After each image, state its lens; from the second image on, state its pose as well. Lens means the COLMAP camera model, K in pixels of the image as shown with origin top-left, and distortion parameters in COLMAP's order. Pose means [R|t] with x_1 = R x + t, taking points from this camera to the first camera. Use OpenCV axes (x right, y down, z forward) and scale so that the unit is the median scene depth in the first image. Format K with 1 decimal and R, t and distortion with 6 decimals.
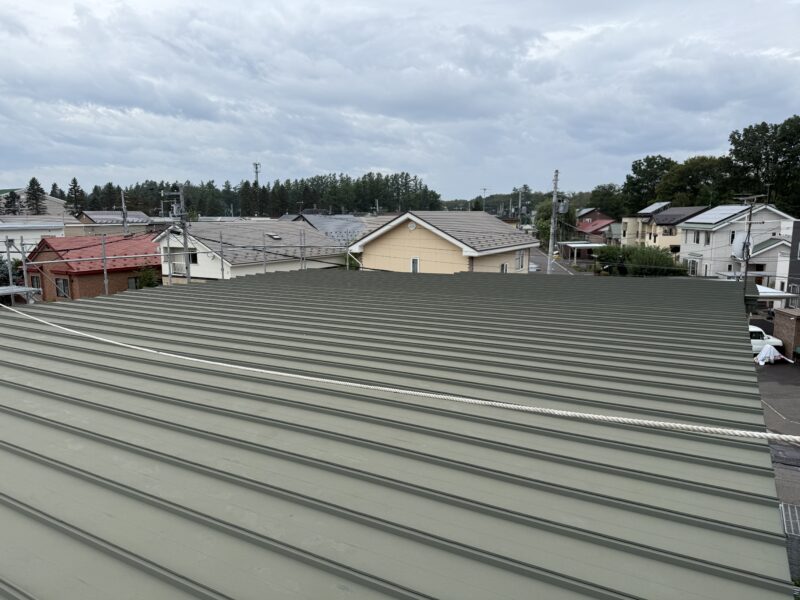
lens RADIAL K [[575.7, 0, 398.0], [0, 575.7, 293.9], [0, 0, 1]] dist [0.049211, -0.072169]
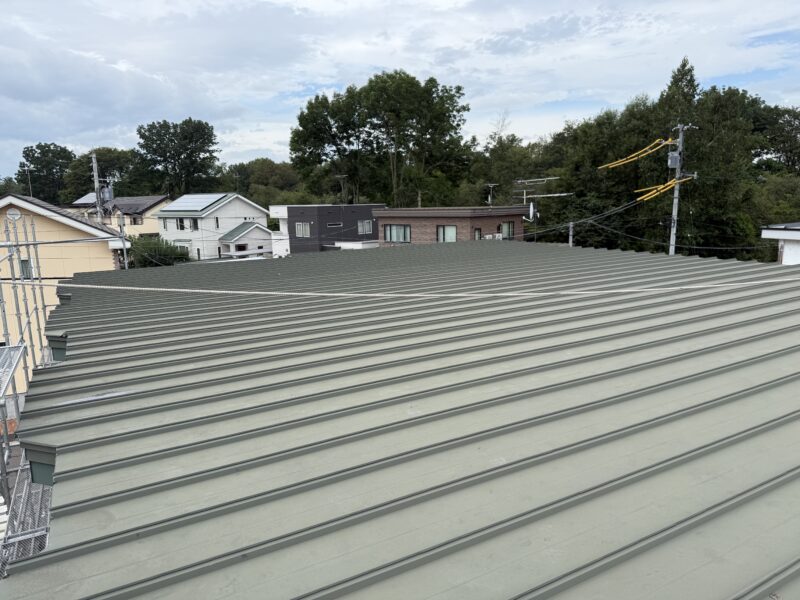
lens RADIAL K [[575.7, 0, 394.5], [0, 575.7, 284.8], [0, 0, 1]] dist [0.049211, -0.072169]
pose [[0.493645, -0.129056, 0.860034, -0.150815], [0.132647, 0.988530, 0.072201, -0.007974], [-0.859488, 0.078439, 0.505102, 0.090287]]
